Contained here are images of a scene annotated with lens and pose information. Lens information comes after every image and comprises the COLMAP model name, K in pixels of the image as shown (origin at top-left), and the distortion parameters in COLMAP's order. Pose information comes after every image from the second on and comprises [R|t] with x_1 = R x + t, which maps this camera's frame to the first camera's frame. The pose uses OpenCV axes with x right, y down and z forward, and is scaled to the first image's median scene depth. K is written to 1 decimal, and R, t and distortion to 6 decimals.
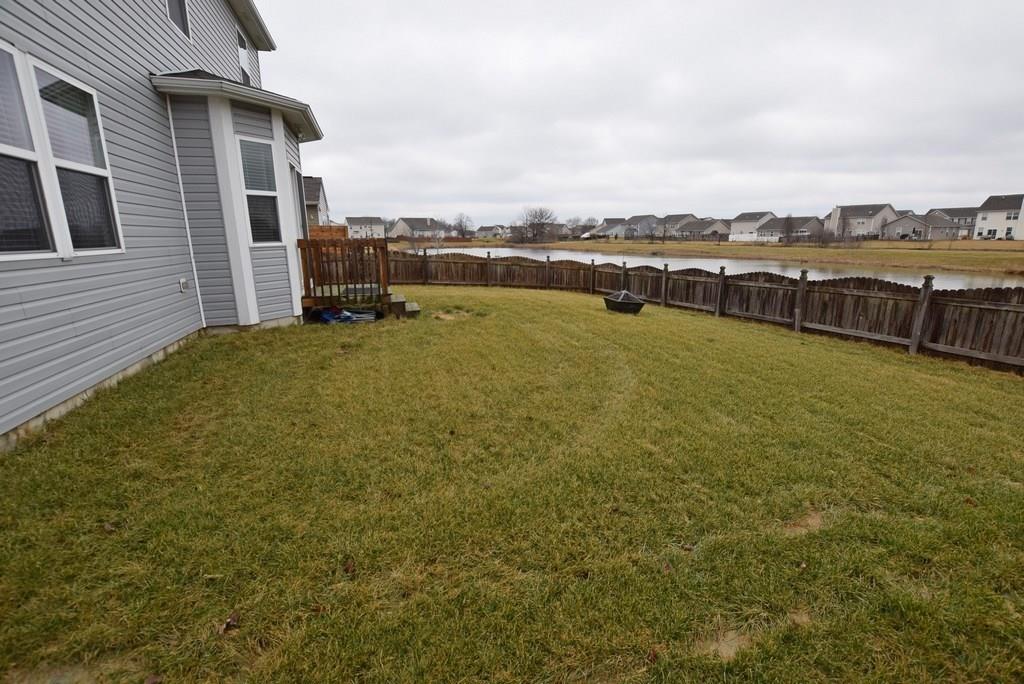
lens RADIAL K [[451.6, 0, 516.0], [0, 451.6, 342.2], [0, 0, 1]] dist [-0.035150, 0.005697]
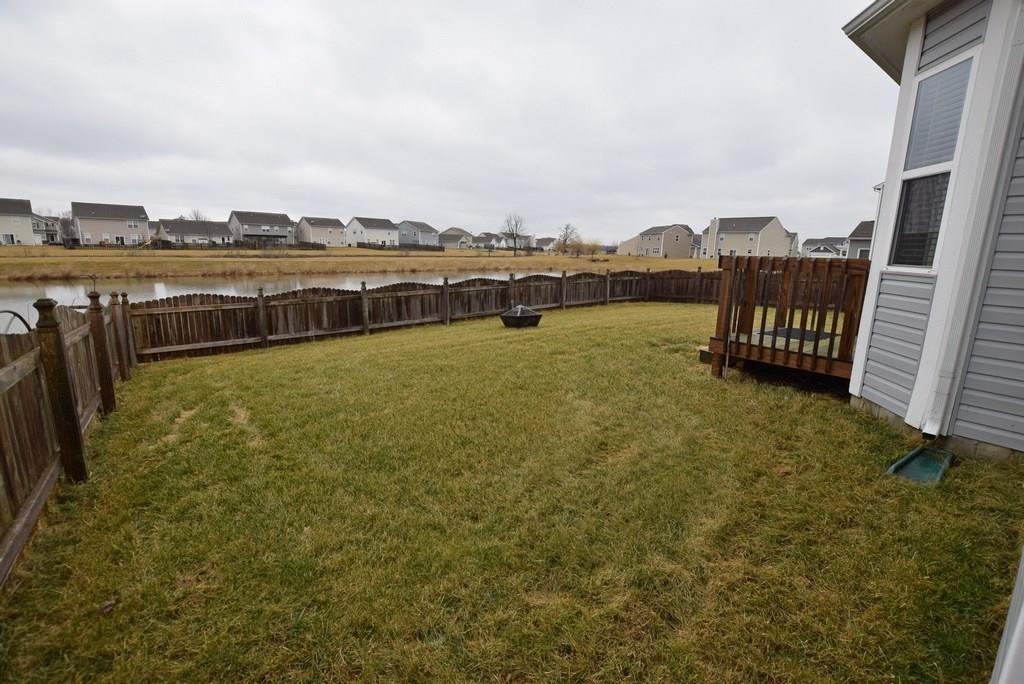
lens RADIAL K [[451.6, 0, 516.0], [0, 451.6, 342.2], [0, 0, 1]] dist [-0.035150, 0.005697]
pose [[-0.335720, -0.188090, 0.922992, -0.676092], [0.195644, 0.944570, 0.263649, -0.296799], [-0.921420, 0.269090, -0.280313, 1.288254]]
